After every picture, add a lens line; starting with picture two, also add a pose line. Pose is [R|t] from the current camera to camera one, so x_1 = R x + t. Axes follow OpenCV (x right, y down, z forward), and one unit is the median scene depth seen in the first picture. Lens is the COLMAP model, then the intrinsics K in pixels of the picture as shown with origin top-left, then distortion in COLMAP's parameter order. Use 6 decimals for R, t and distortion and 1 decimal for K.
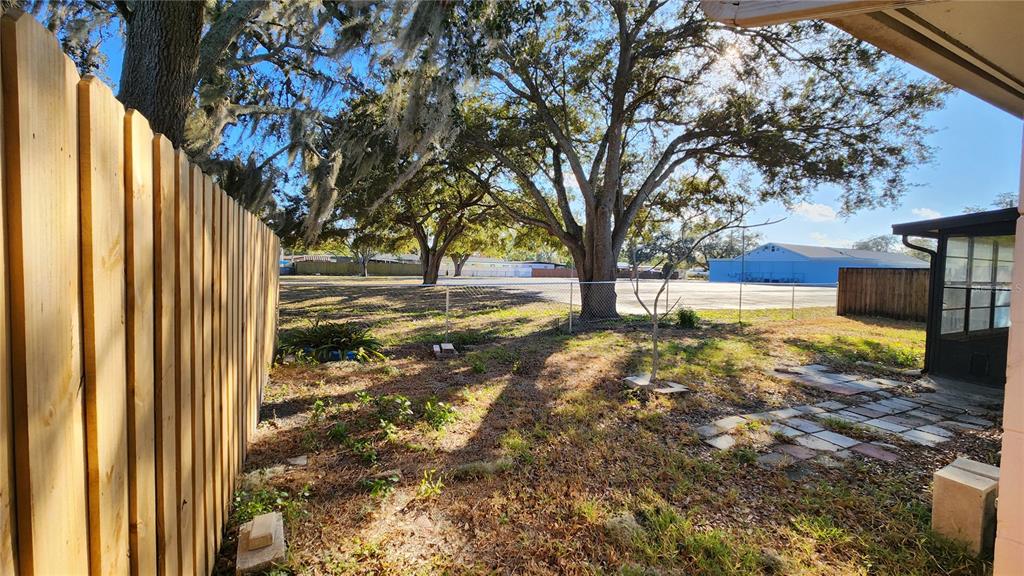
lens RADIAL K [[414.6, 0, 512.2], [0, 414.6, 287.9], [0, 0, 1]] dist [0.003150, -0.001351]
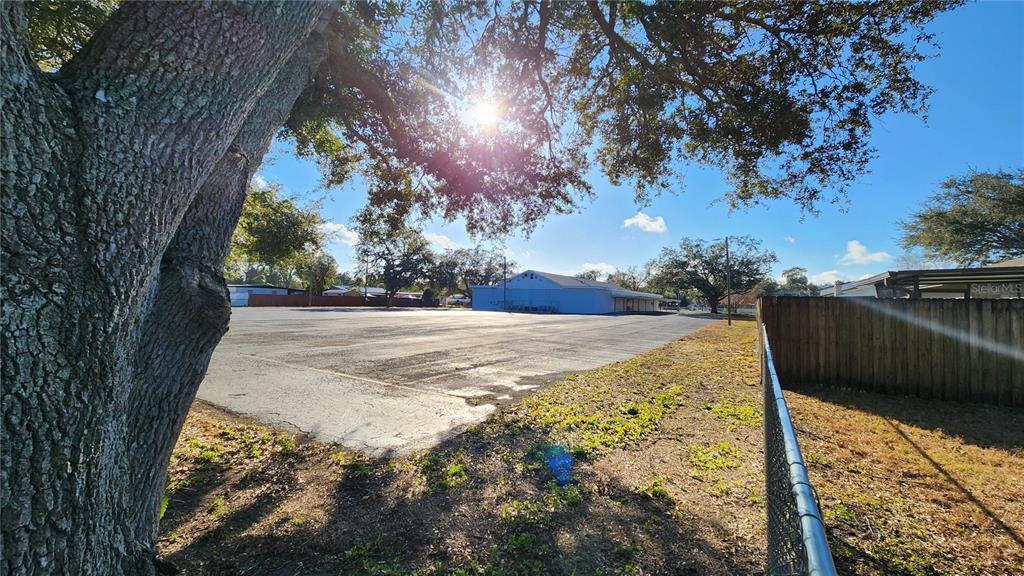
lens RADIAL K [[414.6, 0, 510.2], [0, 414.6, 287.4], [0, 0, 1]] dist [0.003150, -0.001351]
pose [[0.846826, 0.019238, 0.531522, 0.060176], [0.015674, 0.998009, -0.061095, -0.008443], [-0.531639, 0.060068, 0.844839, 0.194258]]
